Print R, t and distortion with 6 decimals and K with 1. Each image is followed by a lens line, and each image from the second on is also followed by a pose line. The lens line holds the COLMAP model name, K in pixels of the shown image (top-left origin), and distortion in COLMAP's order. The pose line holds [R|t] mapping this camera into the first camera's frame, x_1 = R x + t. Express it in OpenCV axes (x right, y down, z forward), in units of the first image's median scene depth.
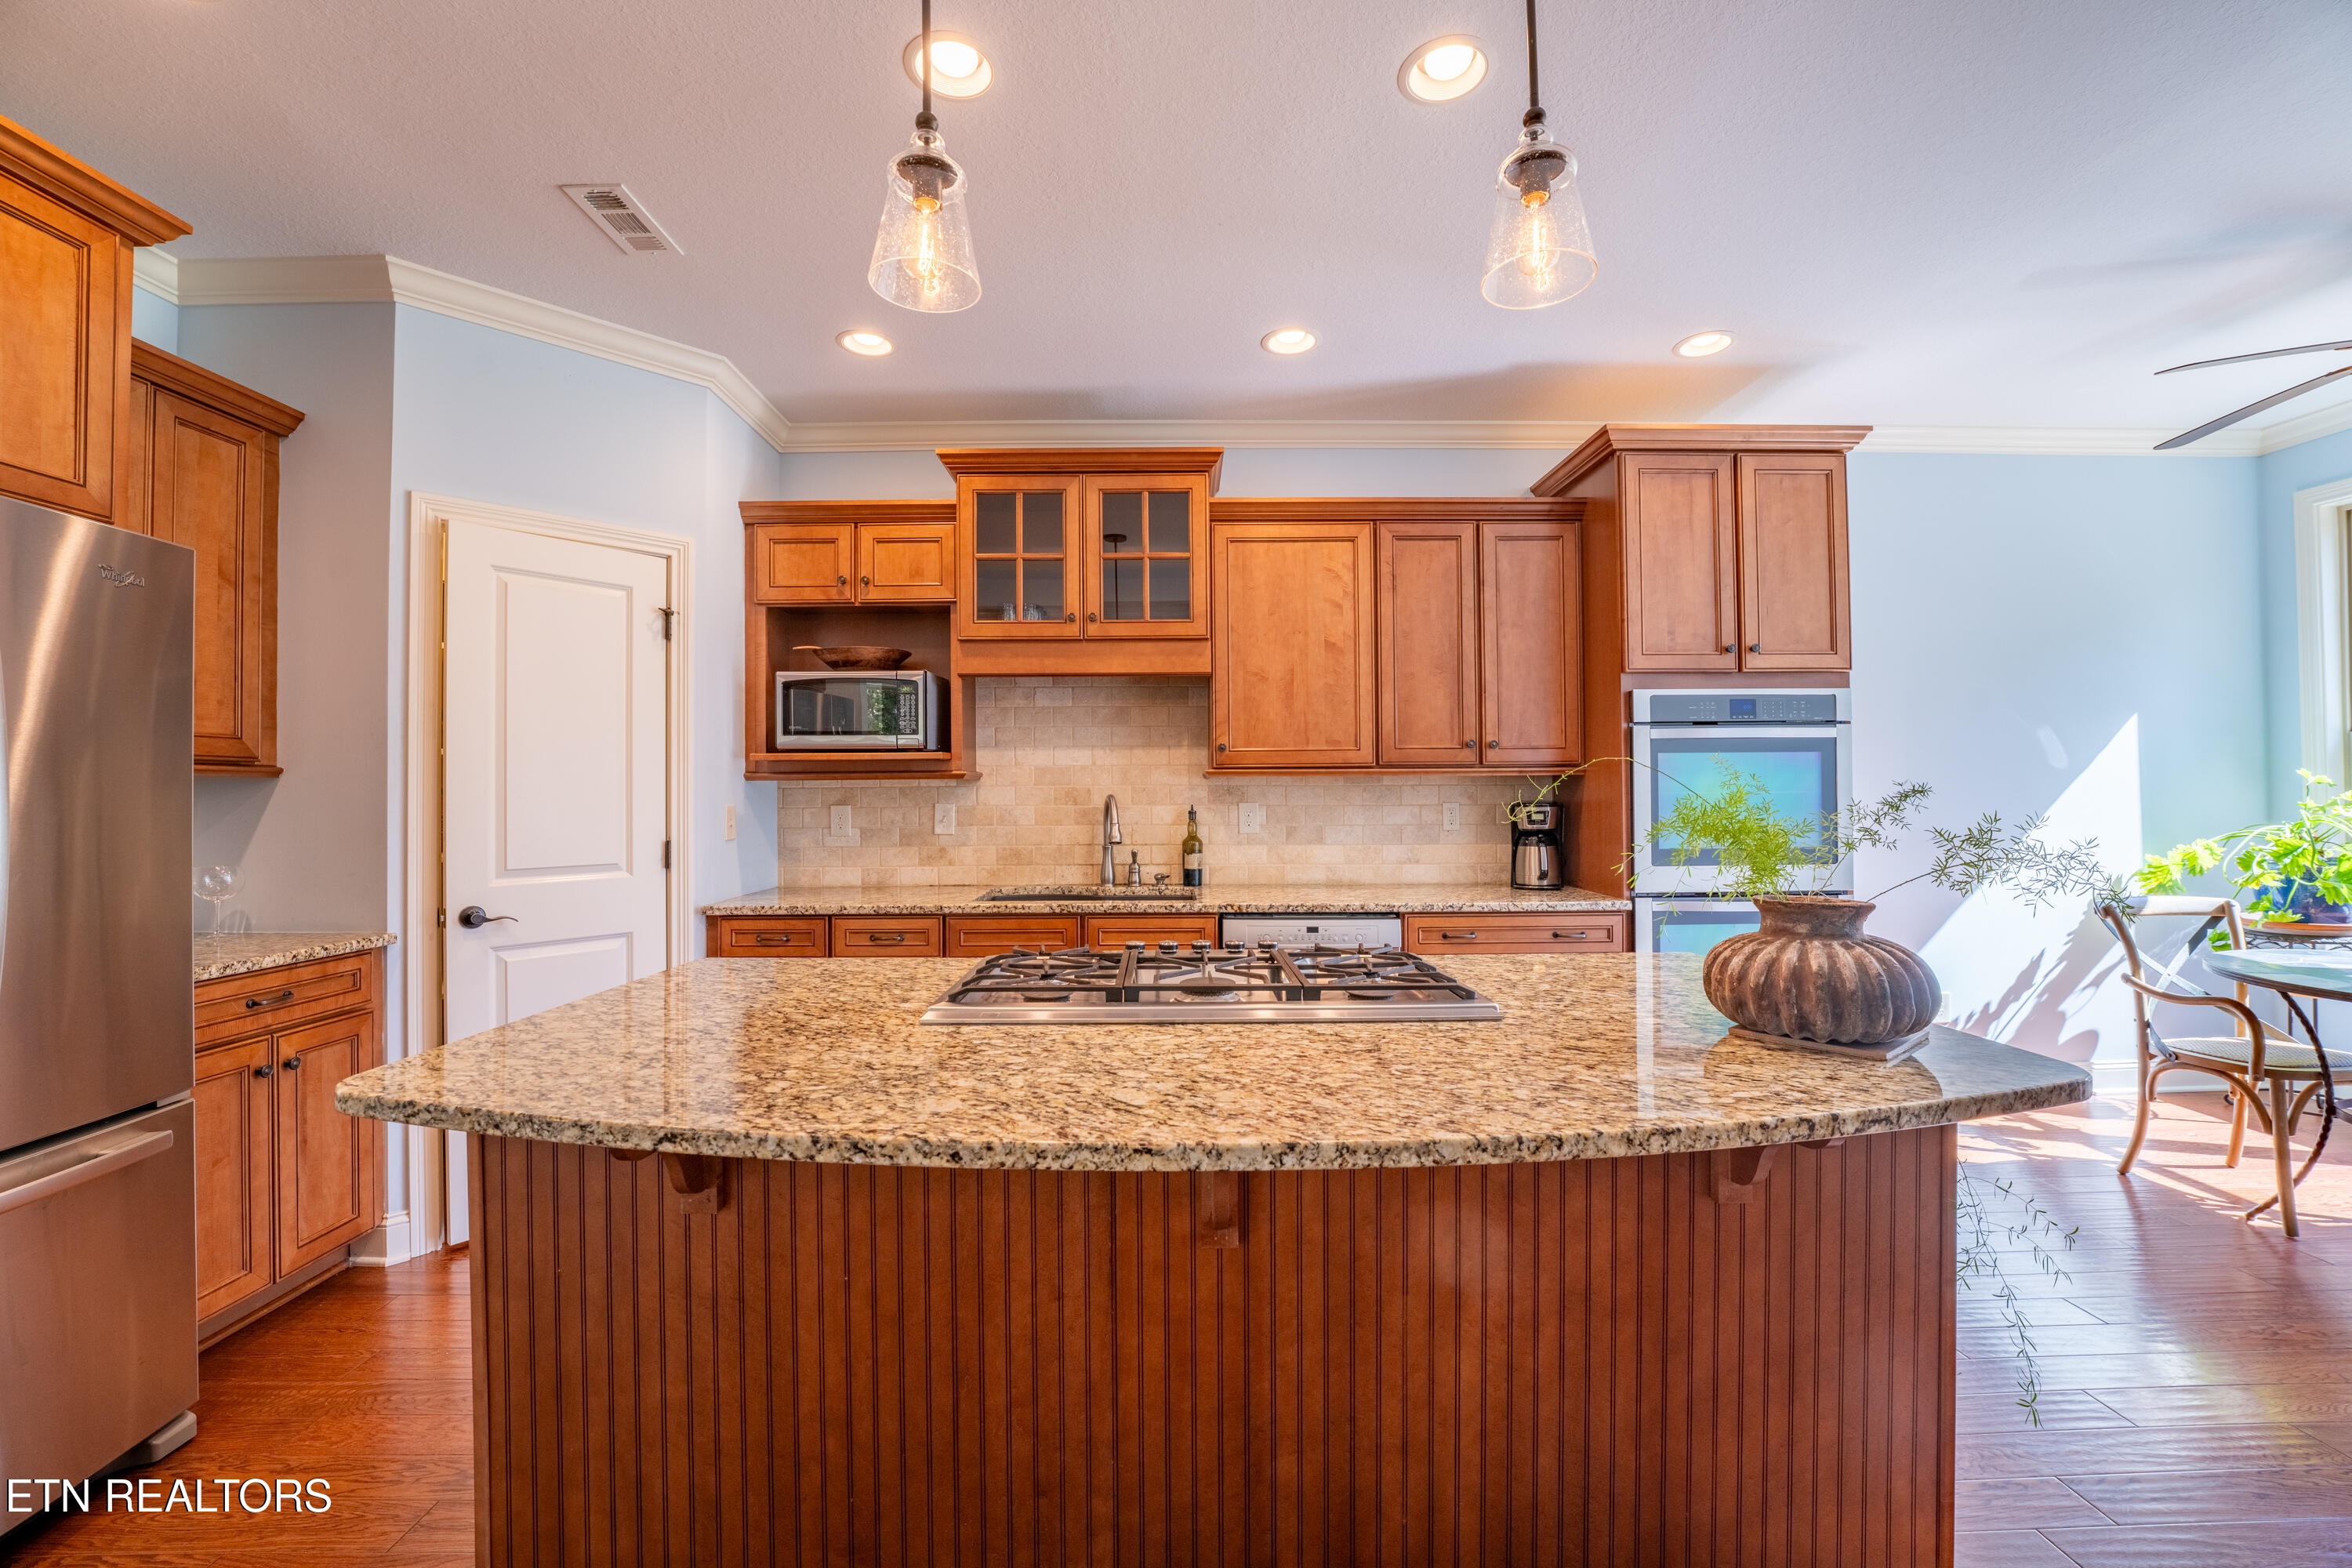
lens RADIAL K [[951.1, 0, 1176.0], [0, 951.1, 784.0], [0, 0, 1]] dist [-0.027611, 0.001897]
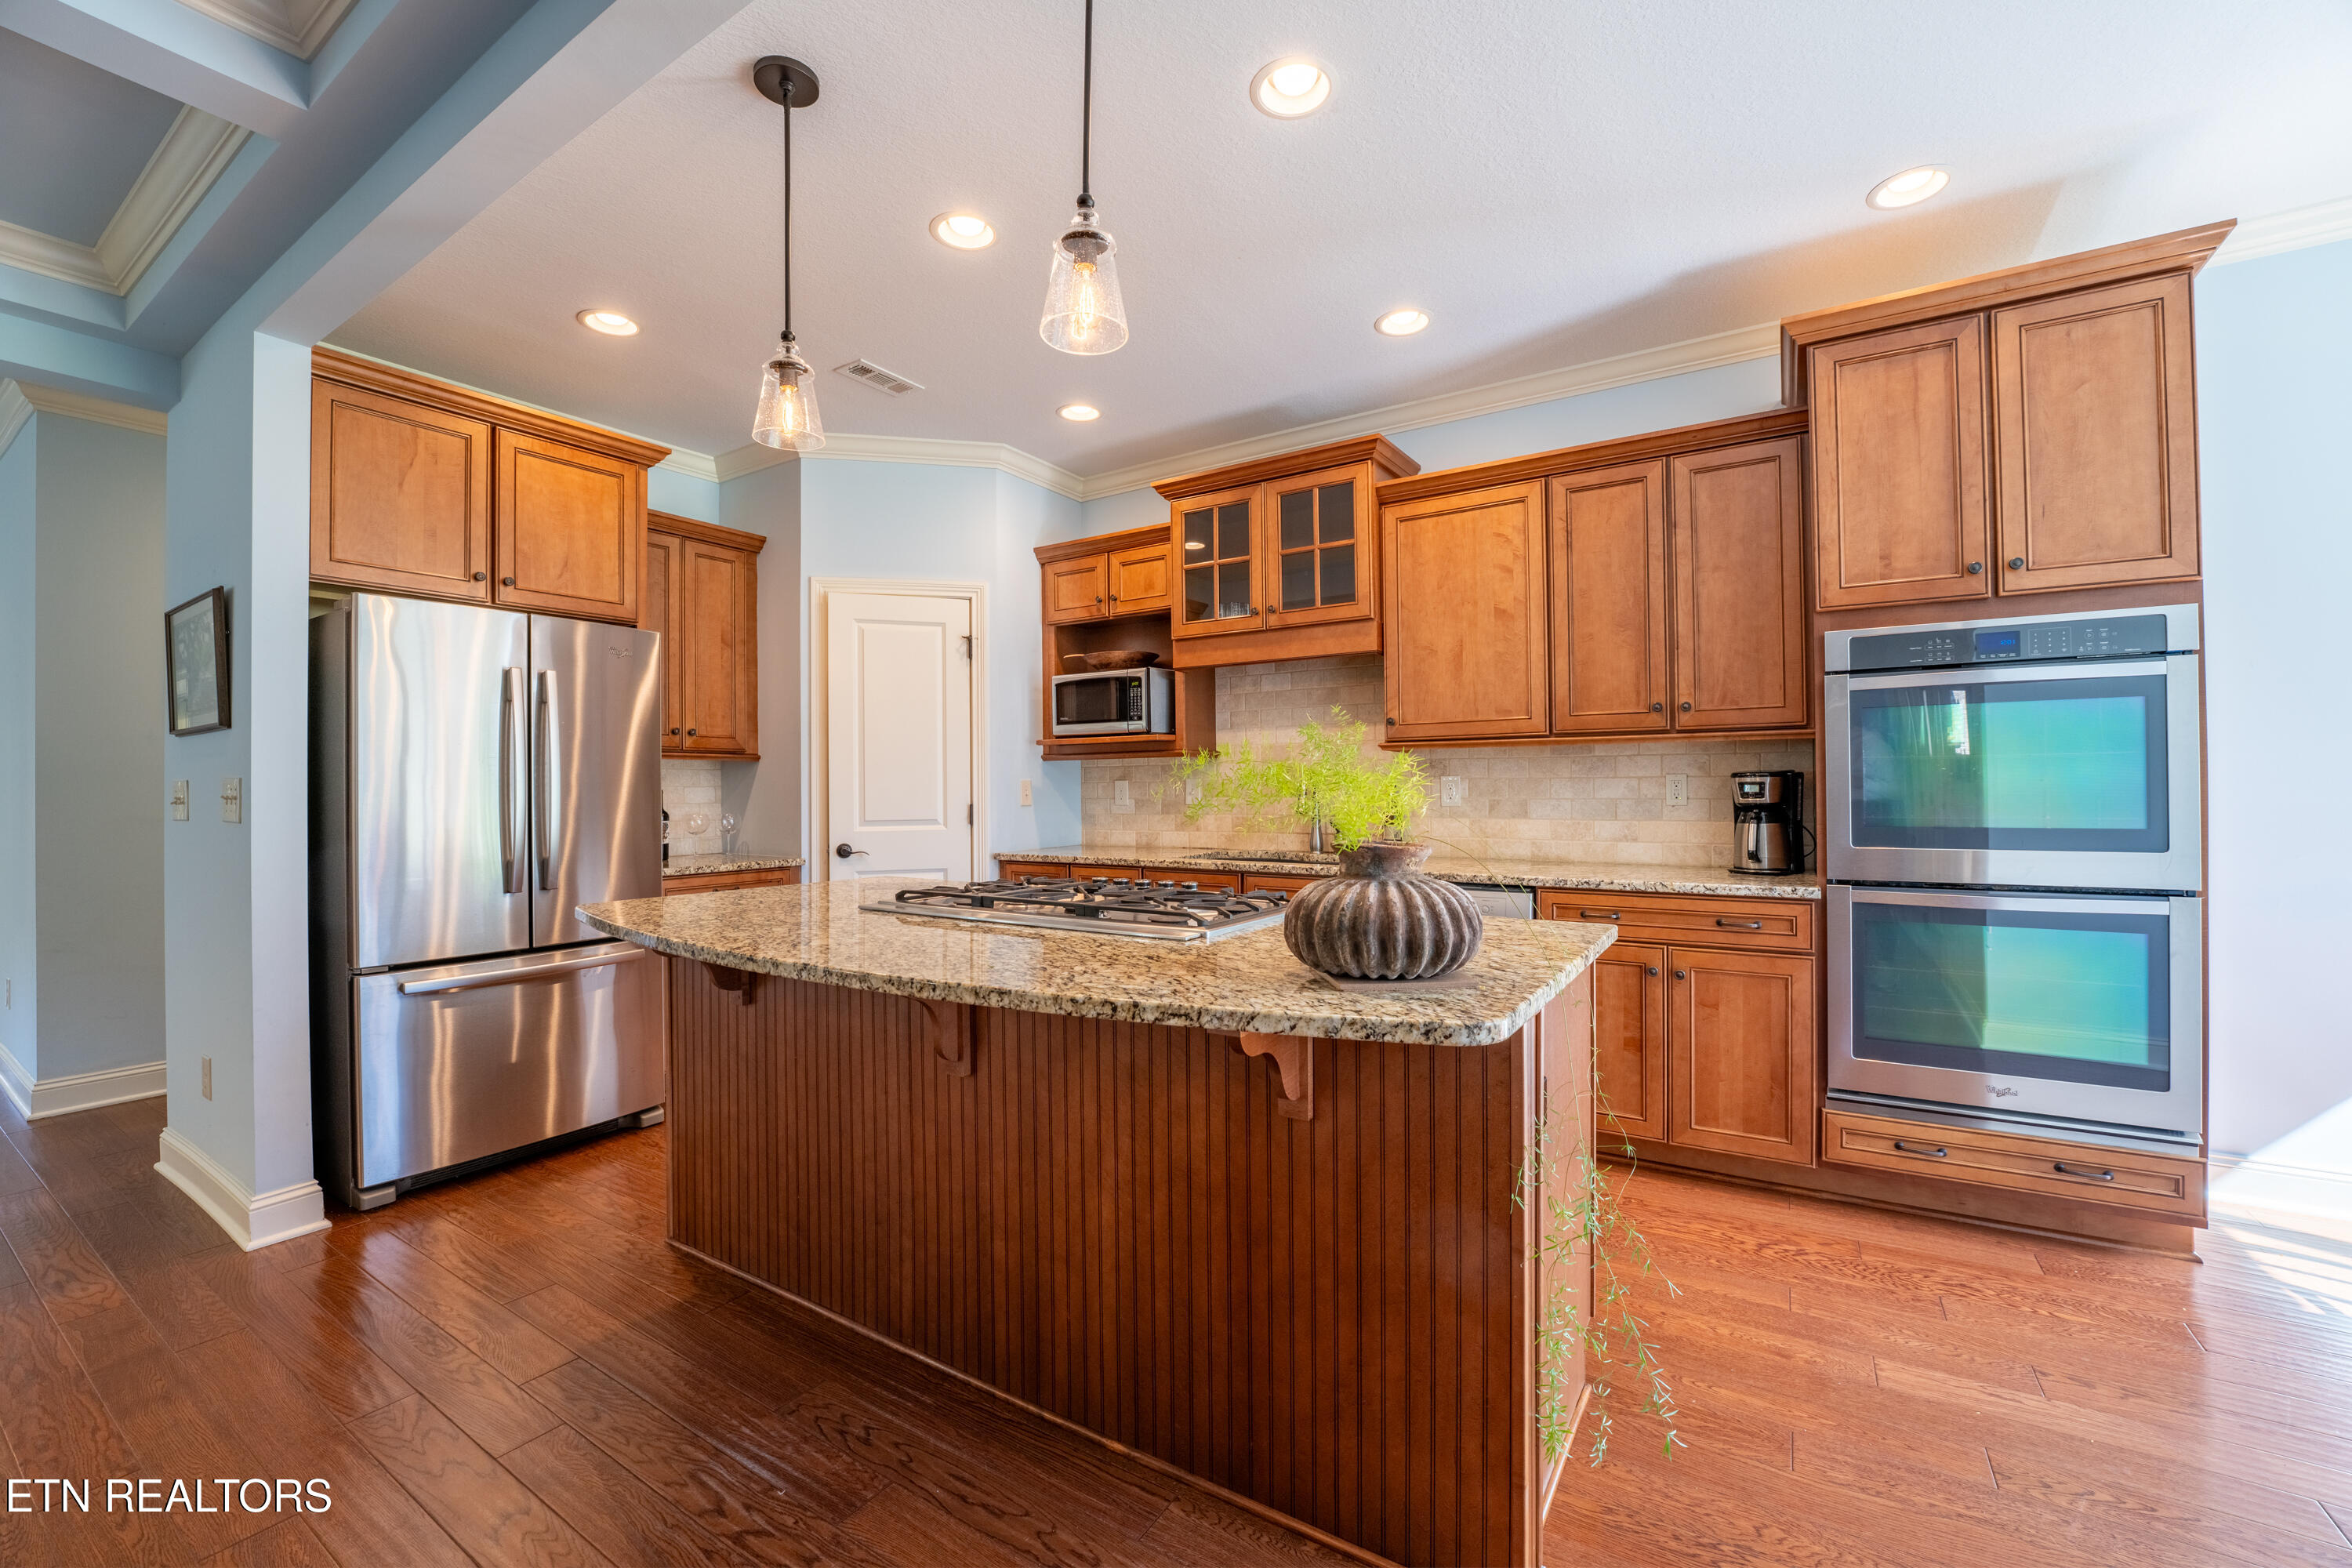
lens RADIAL K [[951.1, 0, 1176.0], [0, 951.1, 784.0], [0, 0, 1]] dist [-0.027611, 0.001897]
pose [[0.835018, -0.002543, -0.550216, 0.438280], [0.008632, 0.999927, 0.008479, 0.019611], [0.550154, -0.011830, 0.834979, 0.004498]]
